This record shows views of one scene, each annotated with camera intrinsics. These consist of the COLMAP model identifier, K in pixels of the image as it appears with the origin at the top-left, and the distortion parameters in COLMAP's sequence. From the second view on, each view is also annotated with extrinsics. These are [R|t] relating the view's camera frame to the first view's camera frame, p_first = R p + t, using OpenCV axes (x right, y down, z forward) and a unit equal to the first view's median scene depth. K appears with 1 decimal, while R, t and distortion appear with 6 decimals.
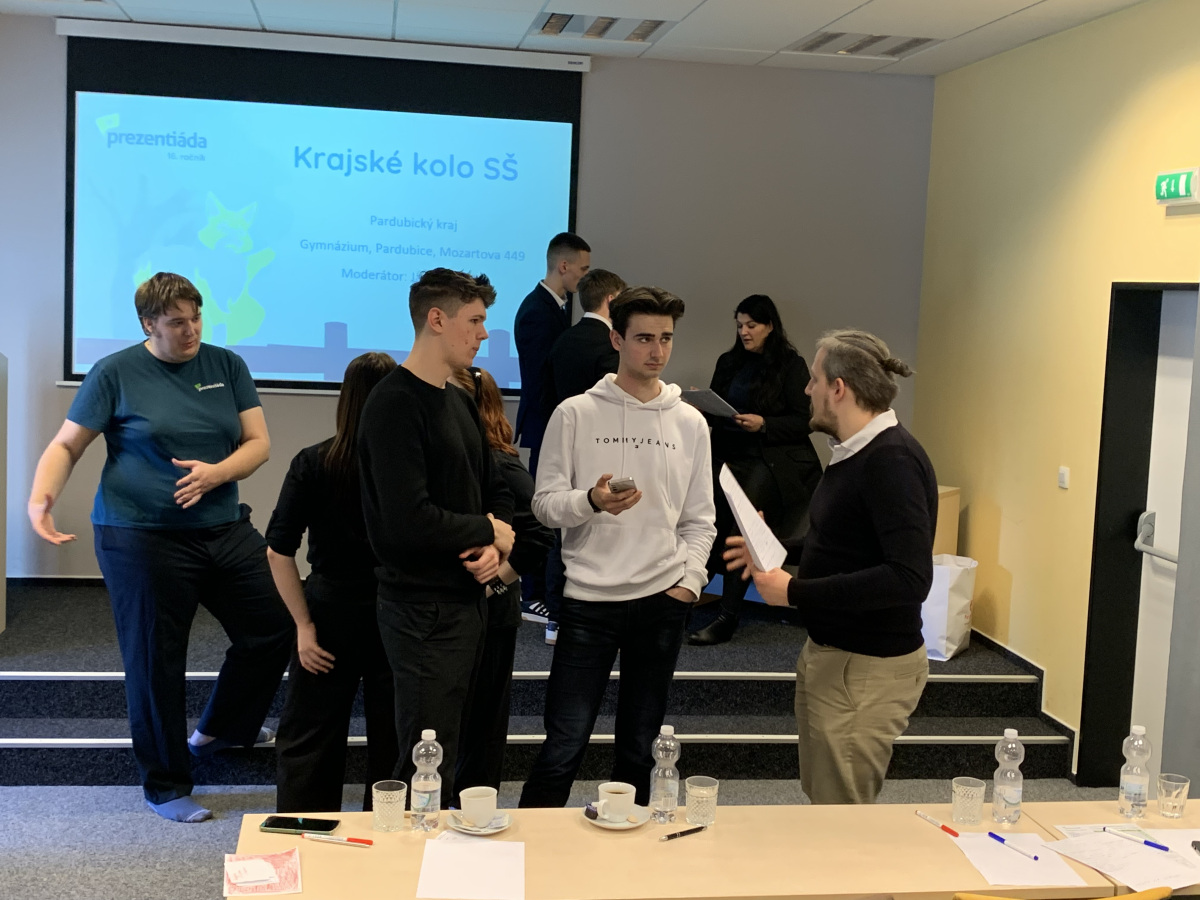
lens RADIAL K [[1488.9, 0, 595.9], [0, 1488.9, 439.1], [0, 0, 1]] dist [0.021992, 0.000000]
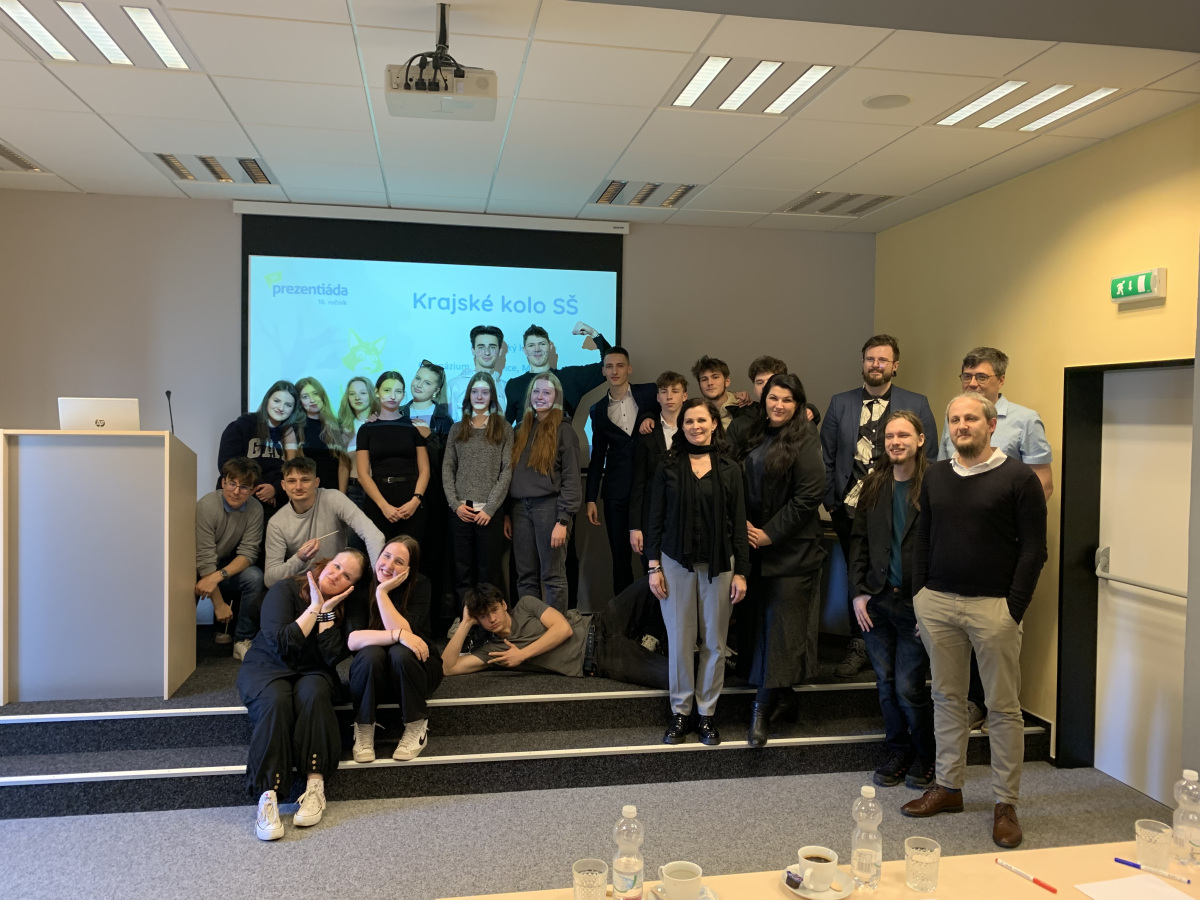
lens RADIAL K [[920.7, 0, 589.3], [0, 920.7, 446.0], [0, 0, 1]] dist [0.020989, -0.027222]
pose [[0.999323, -0.030245, 0.020966, -0.072650], [0.031608, 0.997182, -0.068037, 0.002820], [-0.018849, 0.068654, 0.997462, 0.200158]]
